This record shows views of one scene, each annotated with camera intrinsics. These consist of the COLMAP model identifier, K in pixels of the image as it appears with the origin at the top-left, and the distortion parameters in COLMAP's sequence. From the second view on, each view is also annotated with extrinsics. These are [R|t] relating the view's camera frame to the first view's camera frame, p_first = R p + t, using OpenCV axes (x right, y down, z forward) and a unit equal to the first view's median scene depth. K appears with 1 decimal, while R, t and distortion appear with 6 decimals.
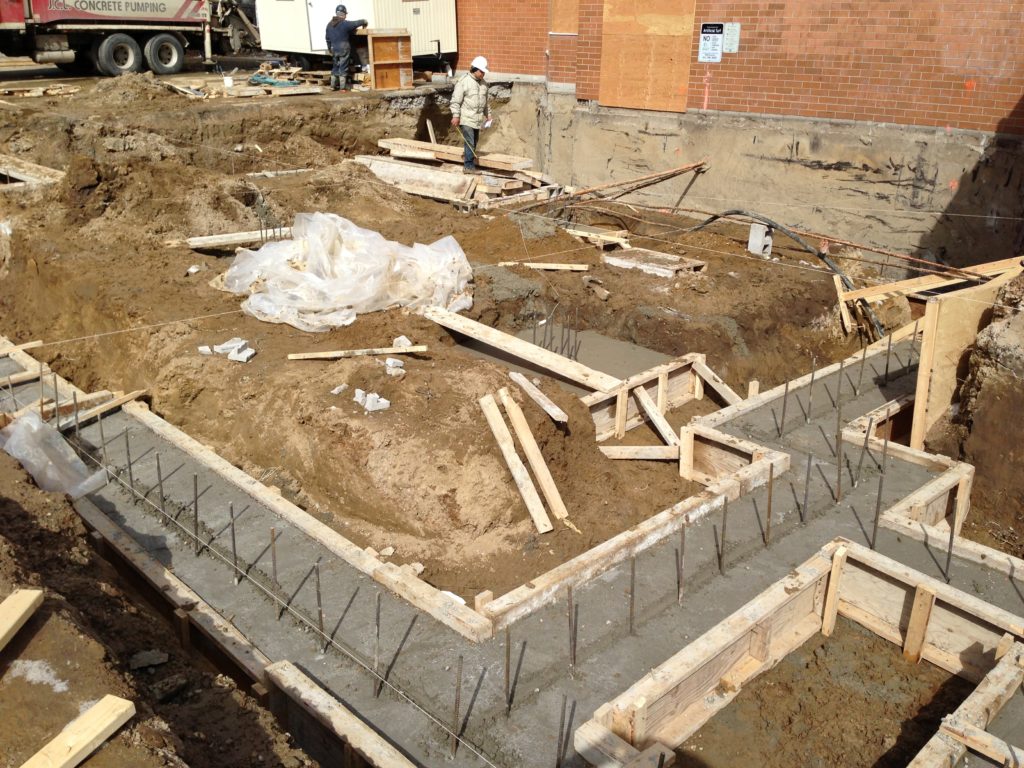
lens RADIAL K [[942.1, 0, 512.0], [0, 942.1, 384.0], [0, 0, 1]] dist [0.146695, -0.266394]
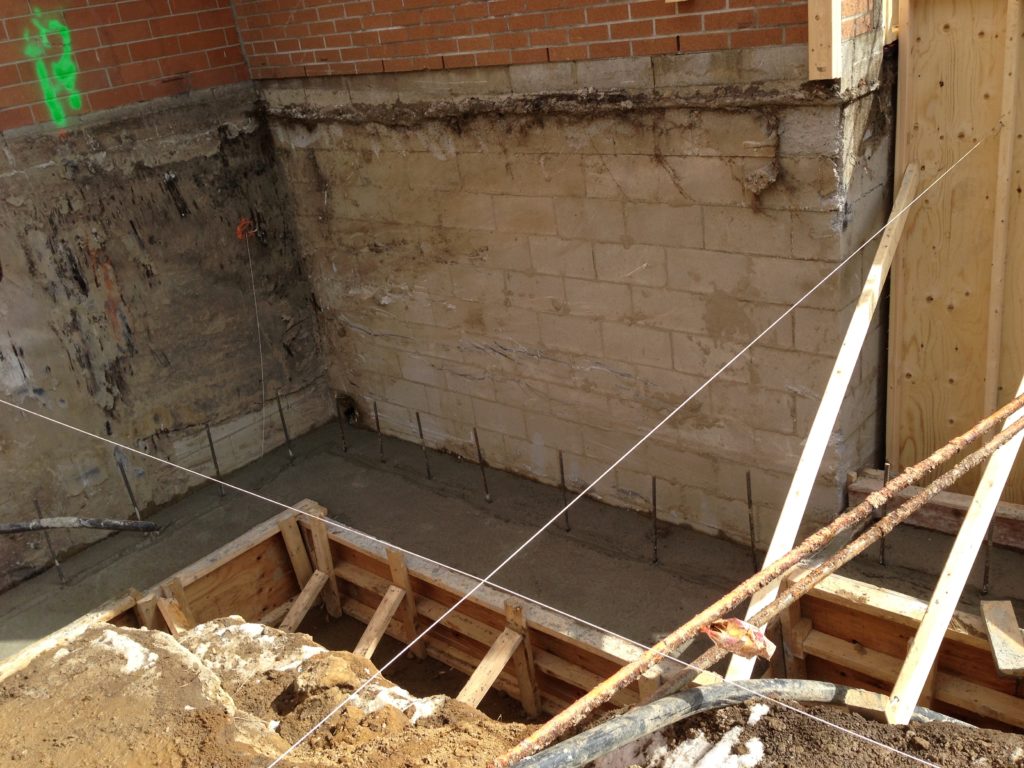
lens RADIAL K [[942.1, 0, 512.0], [0, 942.1, 384.0], [0, 0, 1]] dist [0.146695, -0.266394]
pose [[-0.082669, -0.401622, 0.912066, 0.138952], [0.471262, 0.790652, 0.390873, -0.222970], [-0.878111, 0.462135, 0.123907, 0.786689]]
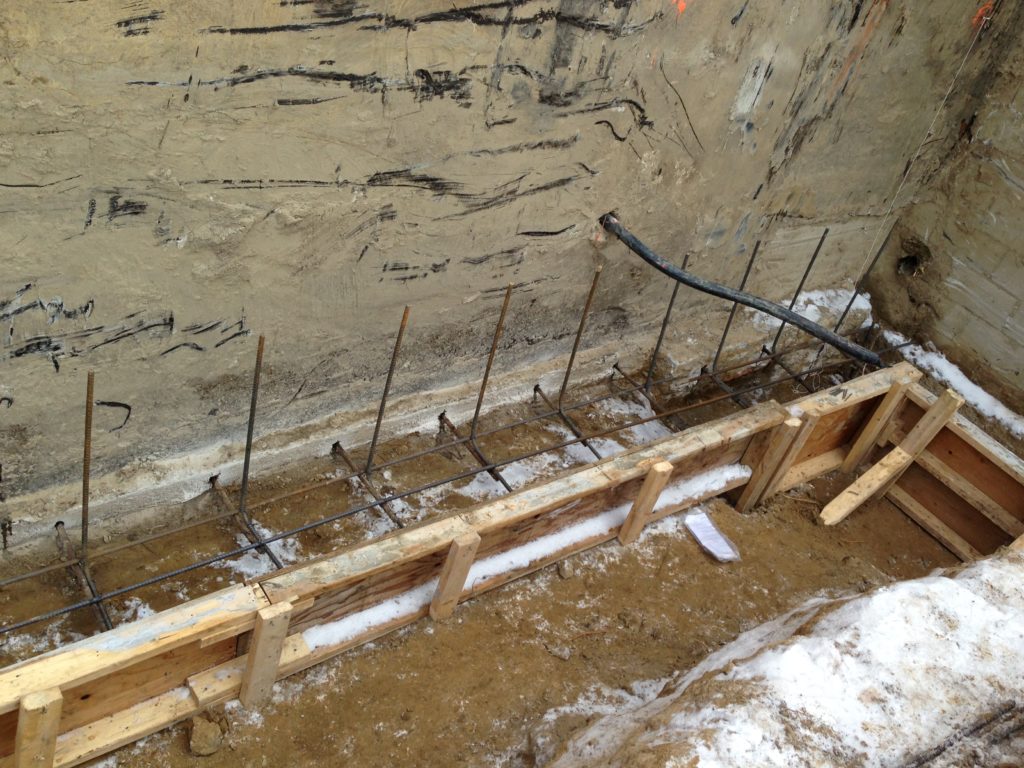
lens RADIAL K [[963.3, 0, 512.0], [0, 963.3, 384.0], [0, 0, 1]] dist [0.174407, -0.274676]
pose [[0.149351, -0.603710, 0.783089, 0.192604], [0.109890, 0.797200, 0.593631, -0.290789], [-0.982659, -0.002606, 0.185404, 1.019562]]
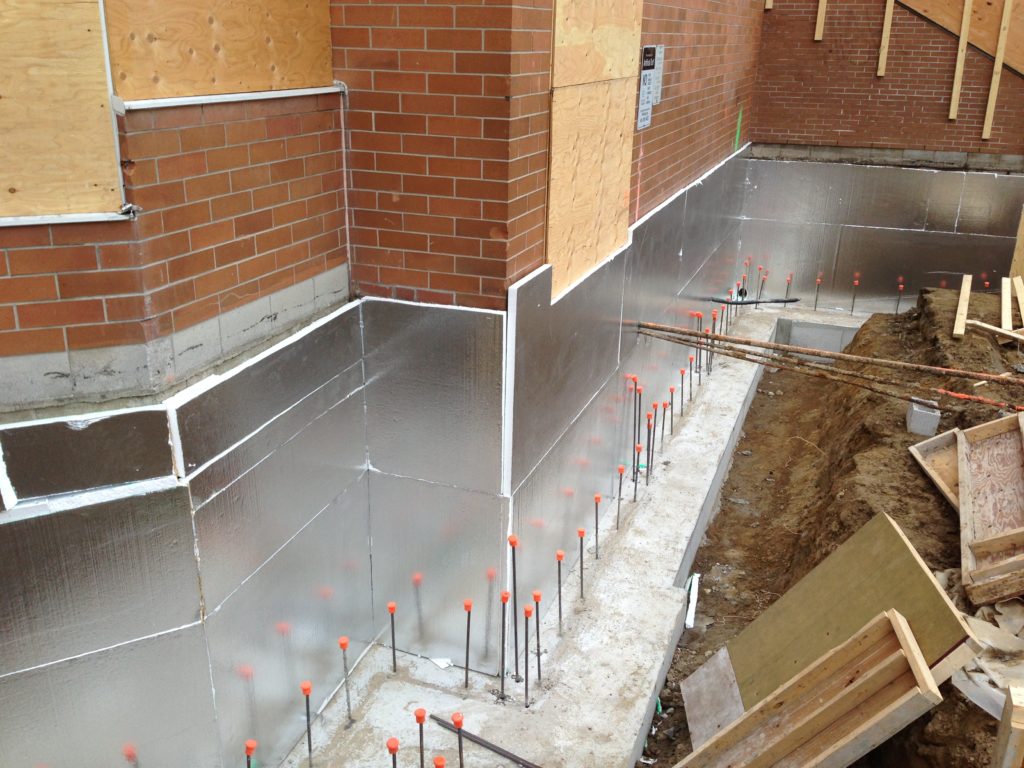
lens RADIAL K [[931.8, 0, 523.0], [0, 931.8, 376.0], [0, 0, 1]] dist [0.153721, -0.260547]
pose [[-0.430438, -0.333578, 0.838719, -0.237567], [0.290368, 0.828638, 0.478588, -0.567660], [-0.854640, 0.449539, -0.259817, 1.467068]]
